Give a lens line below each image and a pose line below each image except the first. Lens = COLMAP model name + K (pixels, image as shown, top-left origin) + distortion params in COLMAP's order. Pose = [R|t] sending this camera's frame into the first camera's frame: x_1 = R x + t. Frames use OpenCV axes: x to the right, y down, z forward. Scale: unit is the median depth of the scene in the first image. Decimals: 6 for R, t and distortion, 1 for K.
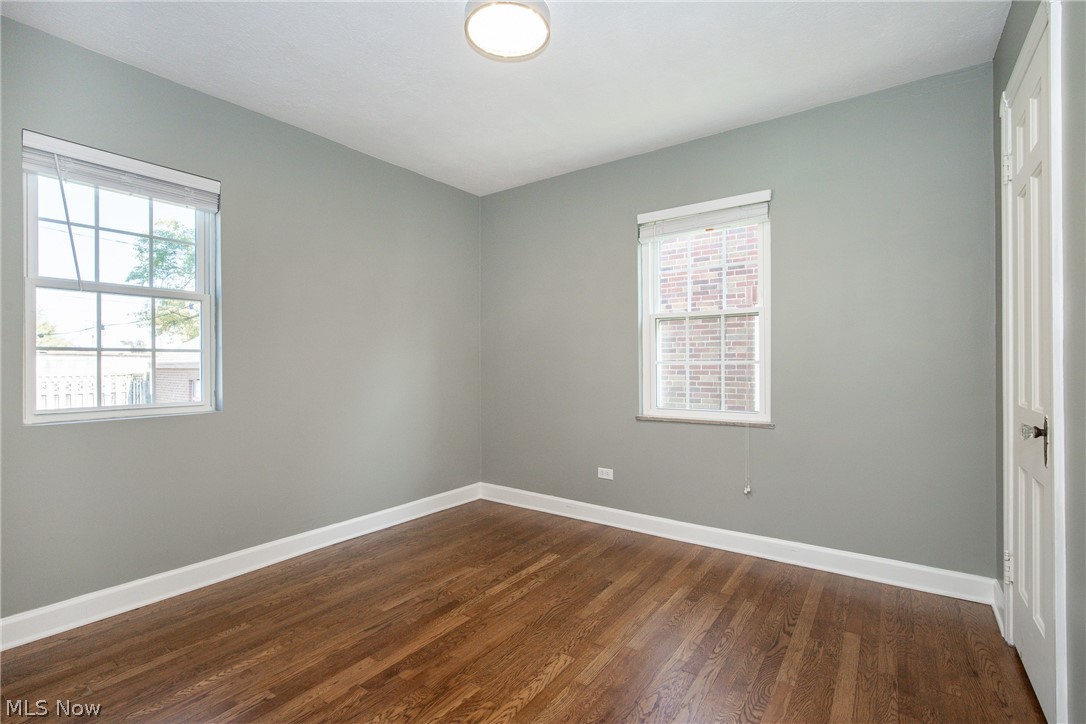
lens RADIAL K [[498.5, 0, 535.5], [0, 498.5, 364.8], [0, 0, 1]] dist [-0.001989, -0.000141]
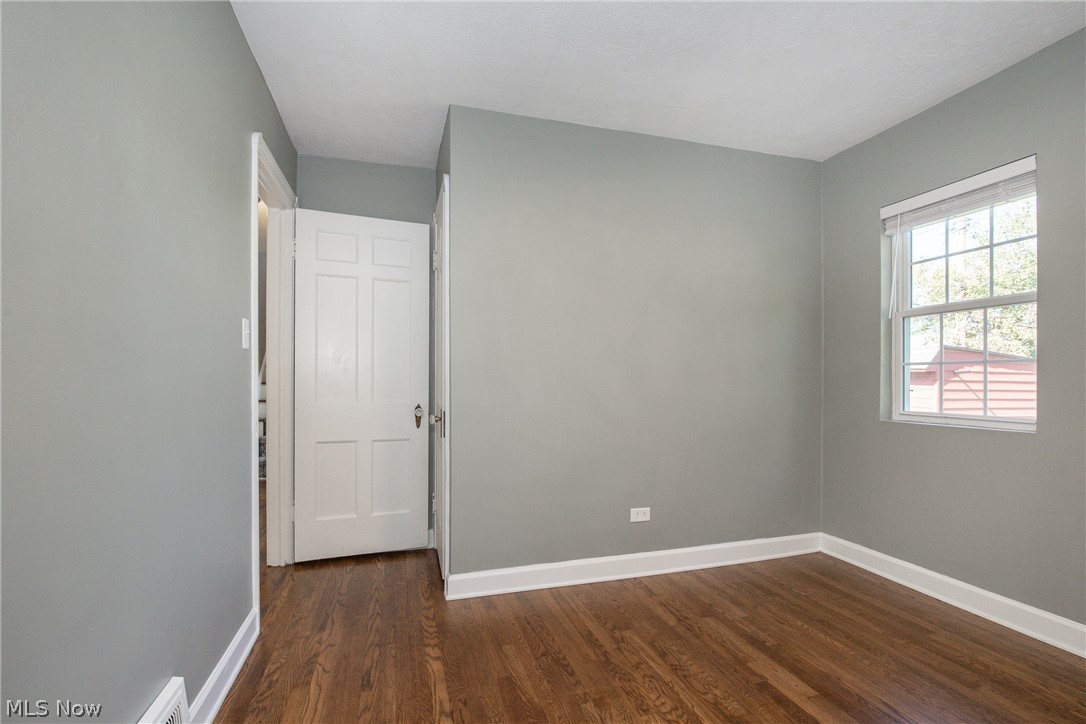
lens RADIAL K [[506.9, 0, 544.1], [0, 506.9, 378.6], [0, 0, 1]] dist [-0.018478, -0.000049]
pose [[-0.605076, 0.002138, -0.796165, 0.714718], [0.001763, 0.999998, 0.001345, 0.002195], [0.796166, -0.000589, -0.605078, 1.171155]]
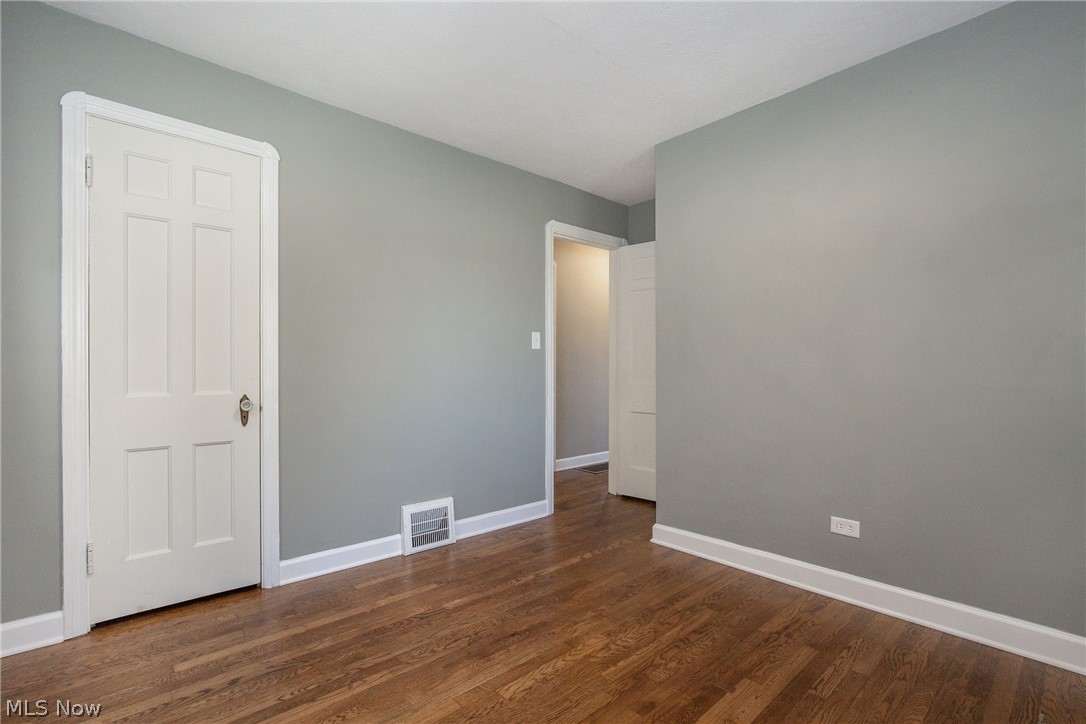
lens RADIAL K [[498.5, 0, 535.5], [0, 498.5, 364.8], [0, 0, 1]] dist [-0.001989, -0.000141]
pose [[-0.977534, 0.003298, 0.210753, -0.179844], [0.001315, 0.999954, -0.009547, 0.018691], [-0.210775, -0.009056, -0.977493, 1.869492]]
